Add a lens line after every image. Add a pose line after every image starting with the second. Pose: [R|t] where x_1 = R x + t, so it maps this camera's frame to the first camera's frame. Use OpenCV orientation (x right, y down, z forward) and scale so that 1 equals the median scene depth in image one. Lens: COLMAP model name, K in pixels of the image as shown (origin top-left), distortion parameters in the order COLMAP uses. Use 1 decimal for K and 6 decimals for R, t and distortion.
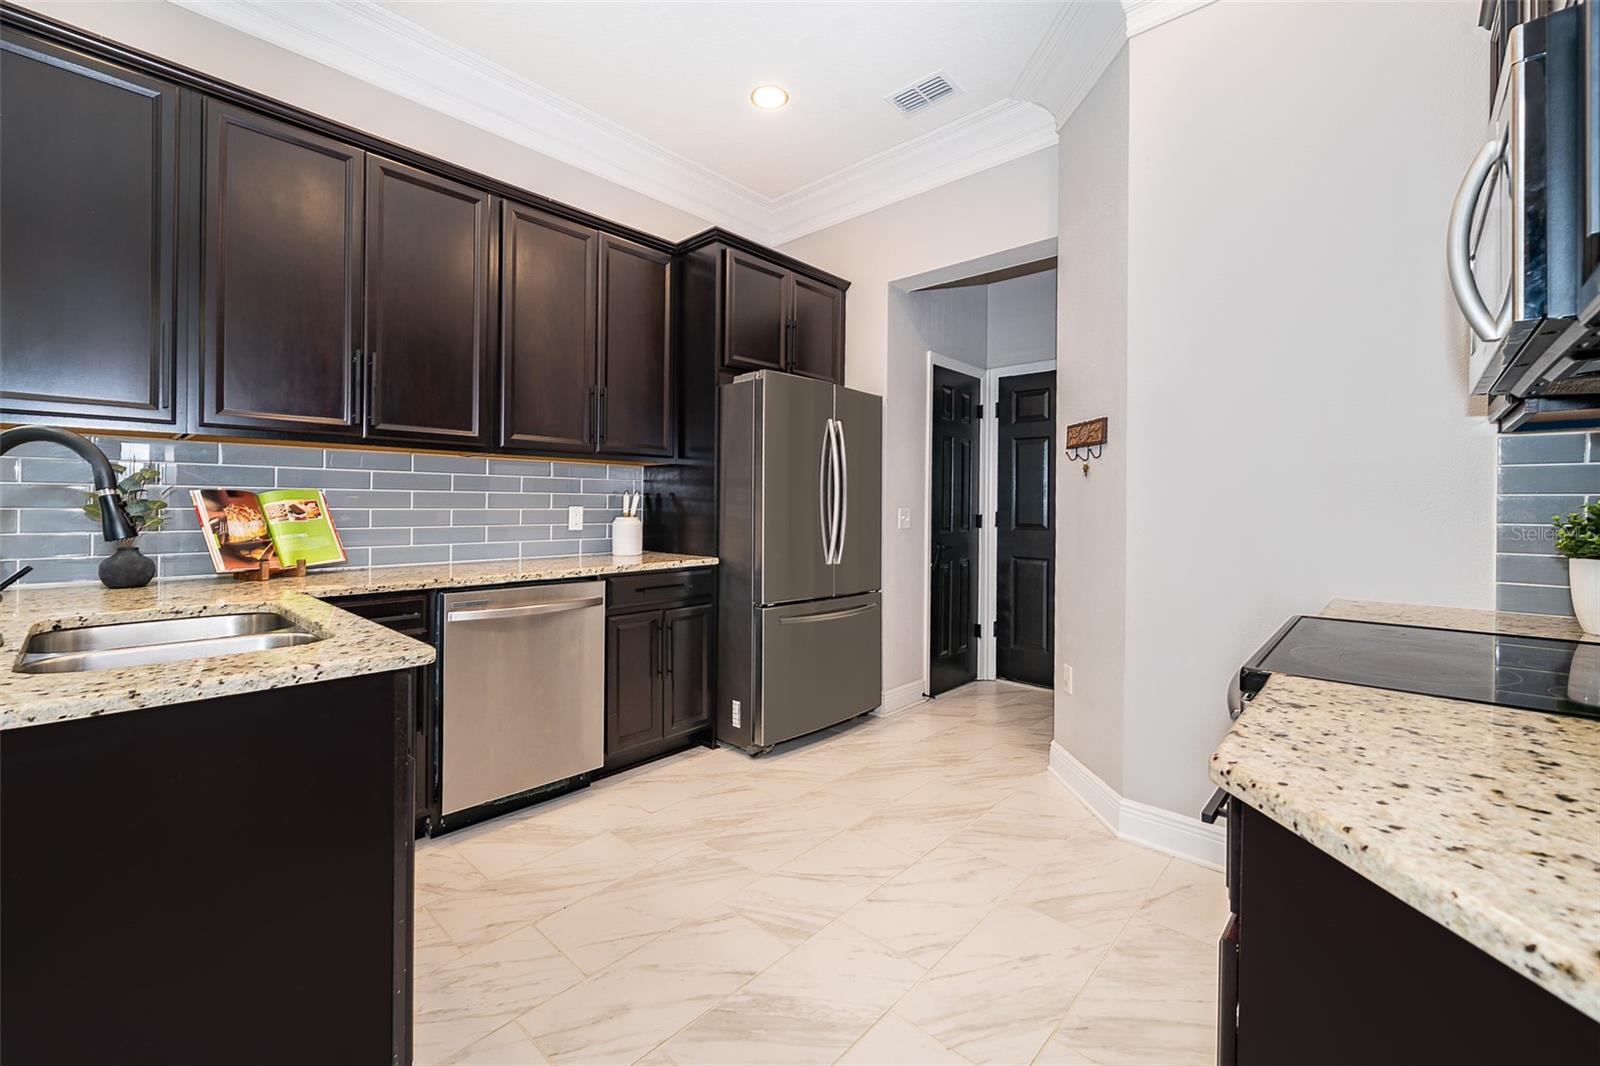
lens RADIAL K [[644.2, 0, 770.9], [0, 644.2, 502.5], [0, 0, 1]] dist [0.000625, -0.000952]
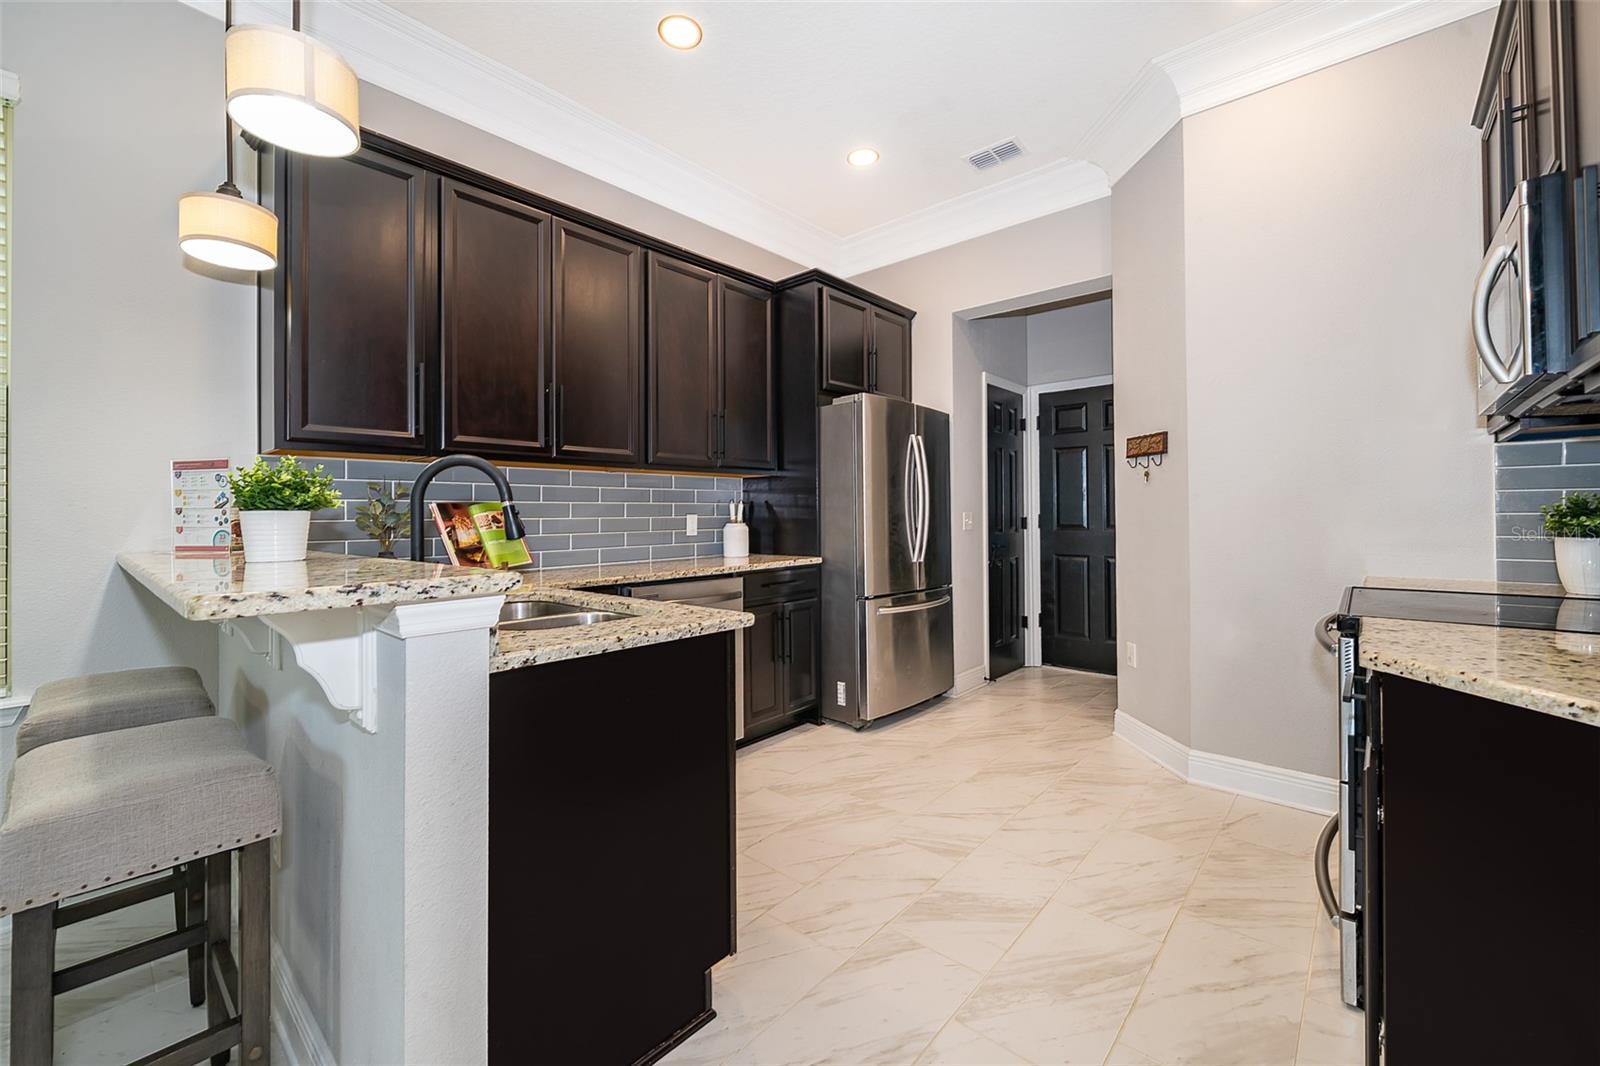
lens RADIAL K [[644.2, 0, 772.2], [0, 644.2, 506.1], [0, 0, 1]] dist [0.000625, -0.000952]
pose [[0.999513, -0.016166, 0.026698, -0.236721], [0.016418, 0.999822, -0.009247, 0.005112], [-0.026544, 0.009681, 0.999601, -0.166120]]
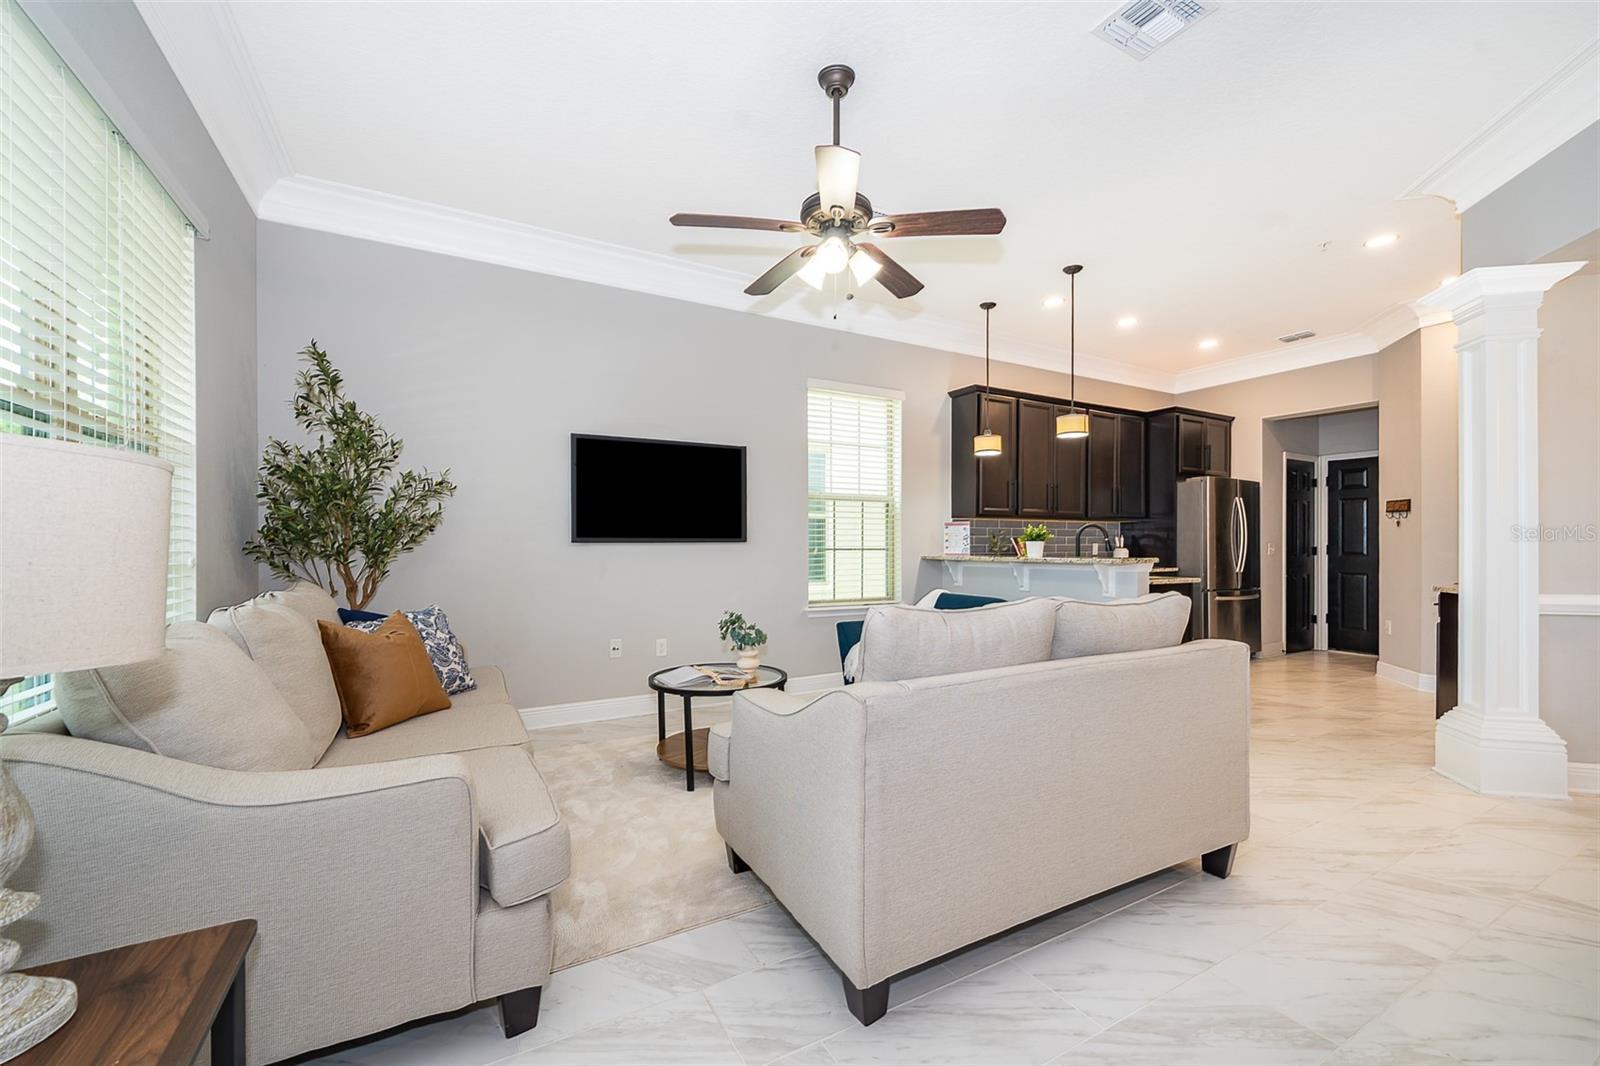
lens RADIAL K [[644.2, 0, 799.7], [0, 644.2, 539.5], [0, 0, 1]] dist [0.000625, -0.000952]
pose [[0.960711, -0.008293, -0.277425, -0.790196], [0.008115, 0.999965, -0.001791, -0.011695], [0.277430, -0.000530, 0.960746, -1.530971]]
